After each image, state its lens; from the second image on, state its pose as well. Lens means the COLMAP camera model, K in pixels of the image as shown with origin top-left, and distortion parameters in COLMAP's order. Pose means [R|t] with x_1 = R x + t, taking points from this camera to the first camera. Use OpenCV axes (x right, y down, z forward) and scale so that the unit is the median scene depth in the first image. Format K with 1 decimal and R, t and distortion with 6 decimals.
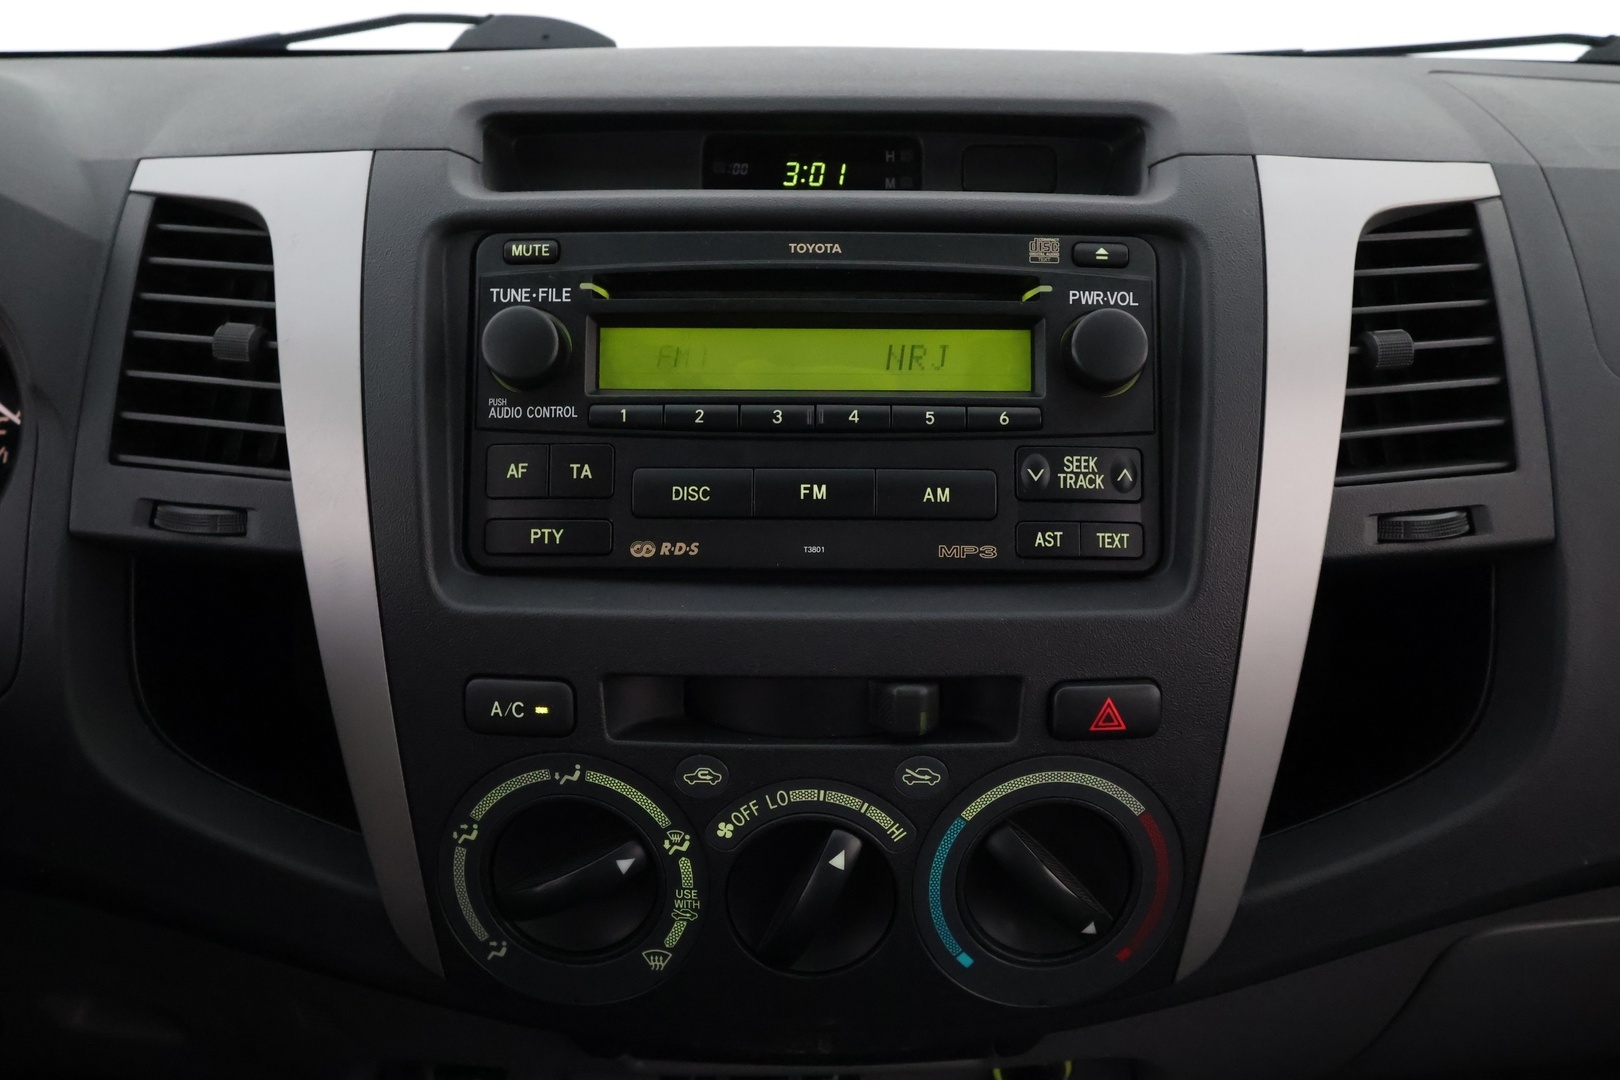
lens RADIAL K [[1308.6, 0, 809.3], [0, 1308.6, 535.3], [0, 0, 1]] dist [0.011585, 0.009622]
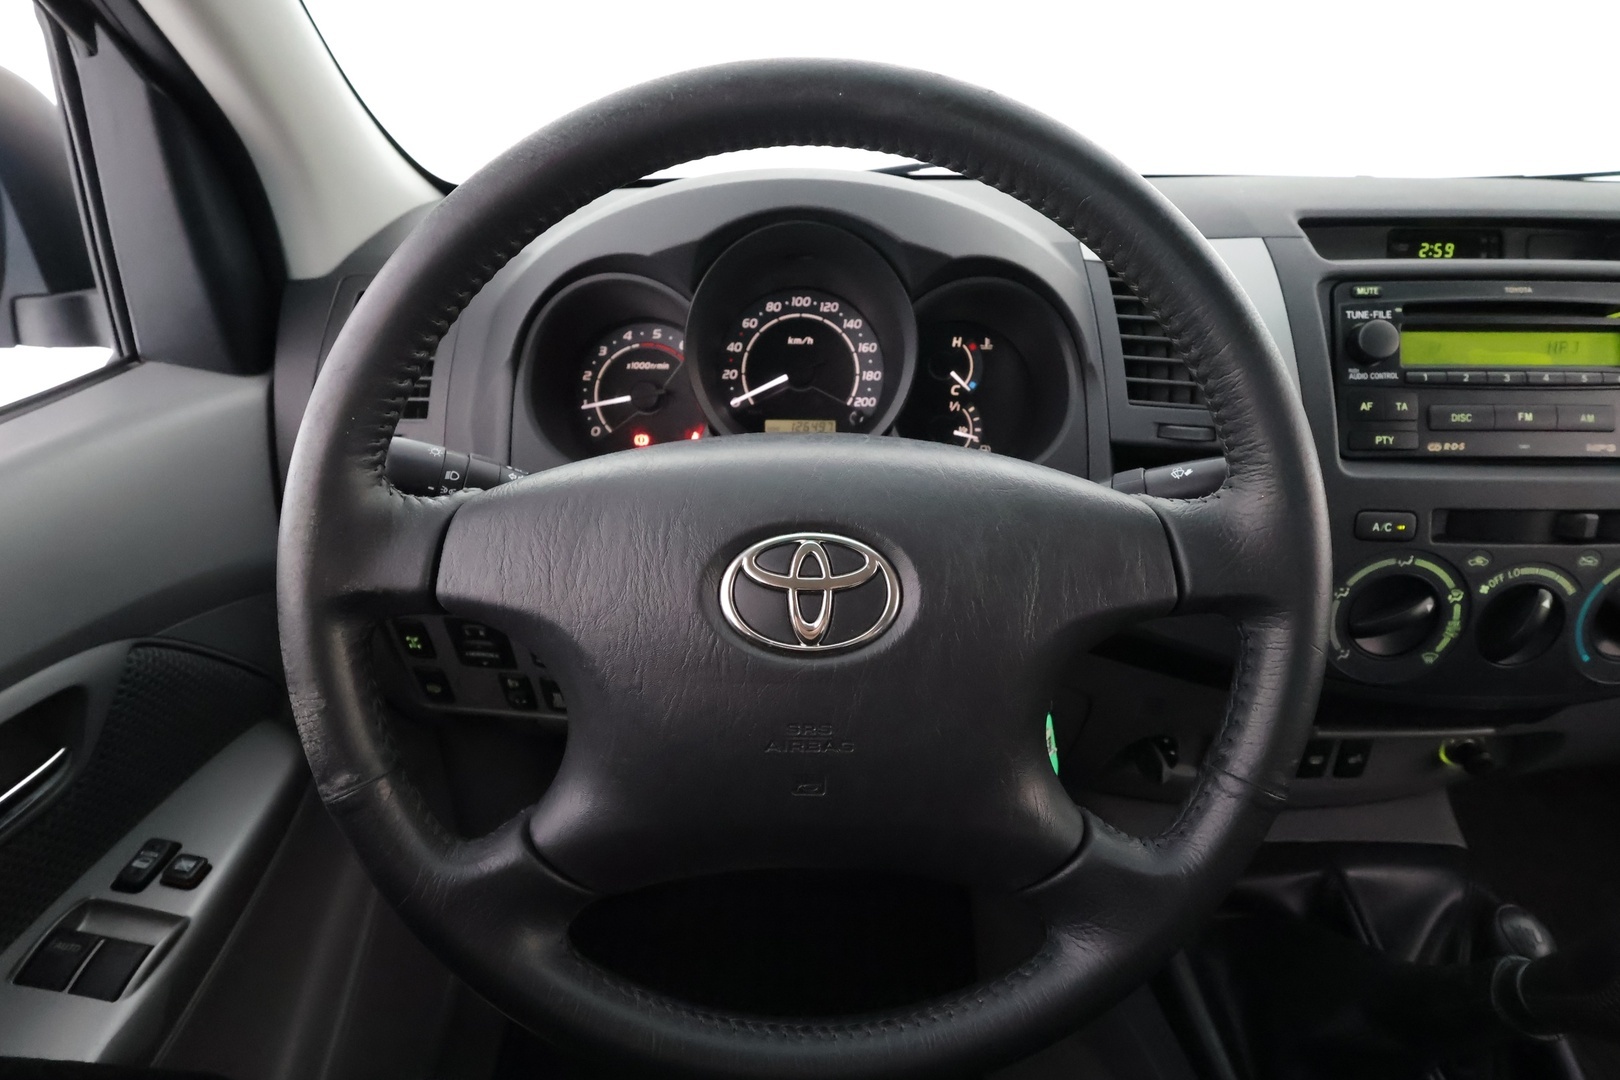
lens RADIAL K [[901.4, 0, 815.1], [0, 901.4, 534.5], [0, 0, 1]] dist [0.000960, 0.003121]
pose [[0.999875, -0.002310, 0.015671, -1.064054], [0.001654, 0.999126, 0.041772, 0.082954], [-0.015754, -0.041741, 0.999004, -0.324819]]
